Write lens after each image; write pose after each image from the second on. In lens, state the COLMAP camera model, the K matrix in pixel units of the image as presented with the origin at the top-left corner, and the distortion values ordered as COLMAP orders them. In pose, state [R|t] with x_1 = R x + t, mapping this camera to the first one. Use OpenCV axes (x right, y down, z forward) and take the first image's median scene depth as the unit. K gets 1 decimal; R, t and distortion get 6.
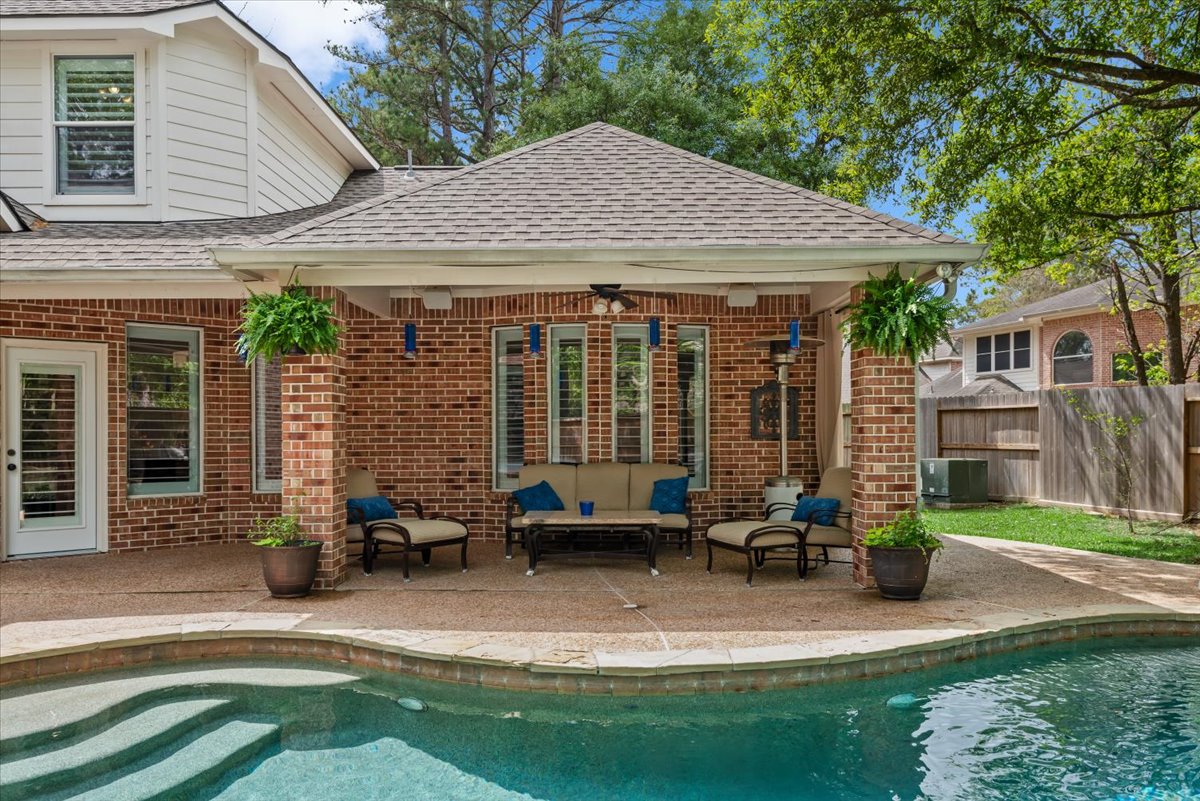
lens RADIAL K [[1024.3, 0, 602.3], [0, 1024.3, 404.0], [0, 0, 1]] dist [0.035577, -0.002382]
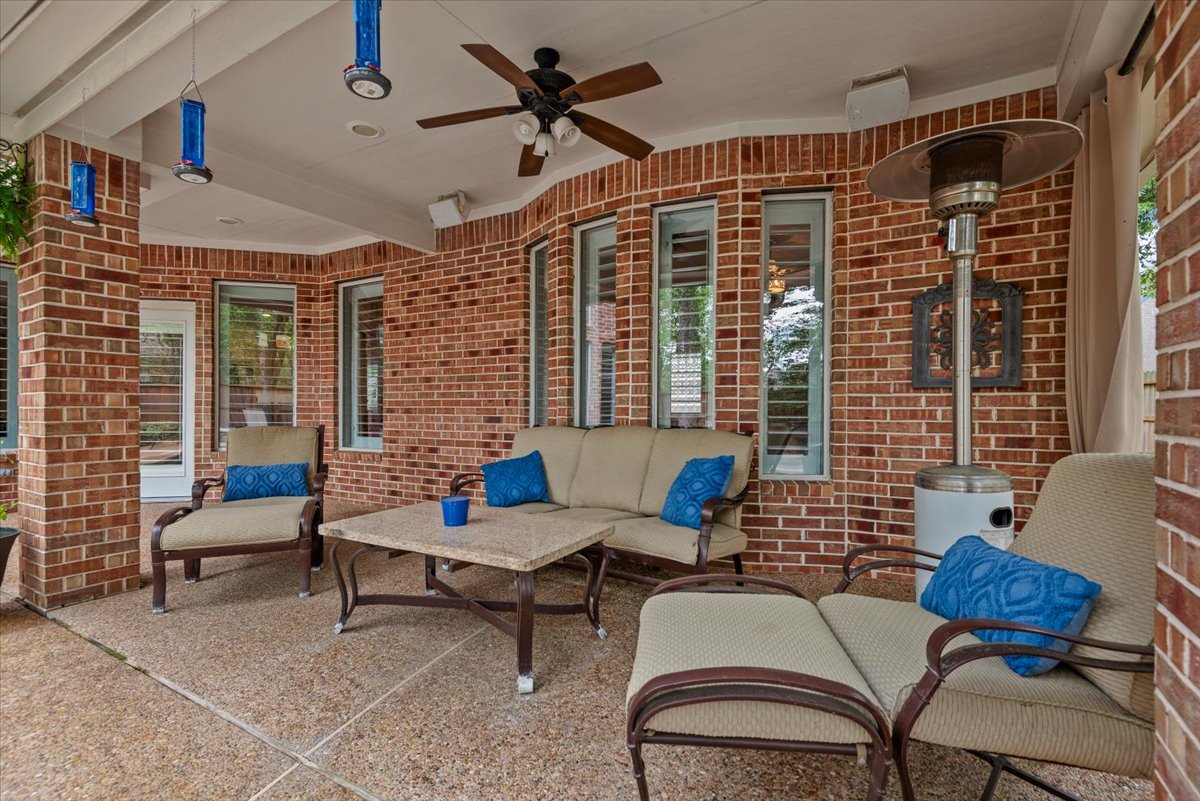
lens RADIAL K [[579.8, 0, 588.5], [0, 579.8, 408.7], [0, 0, 1]] dist [0.004585, -0.002512]
pose [[0.862181, 0.007350, -0.506547, 0.154302], [0.006732, 0.999640, 0.025963, 0.035554], [0.506556, -0.025795, 0.861821, 0.661265]]
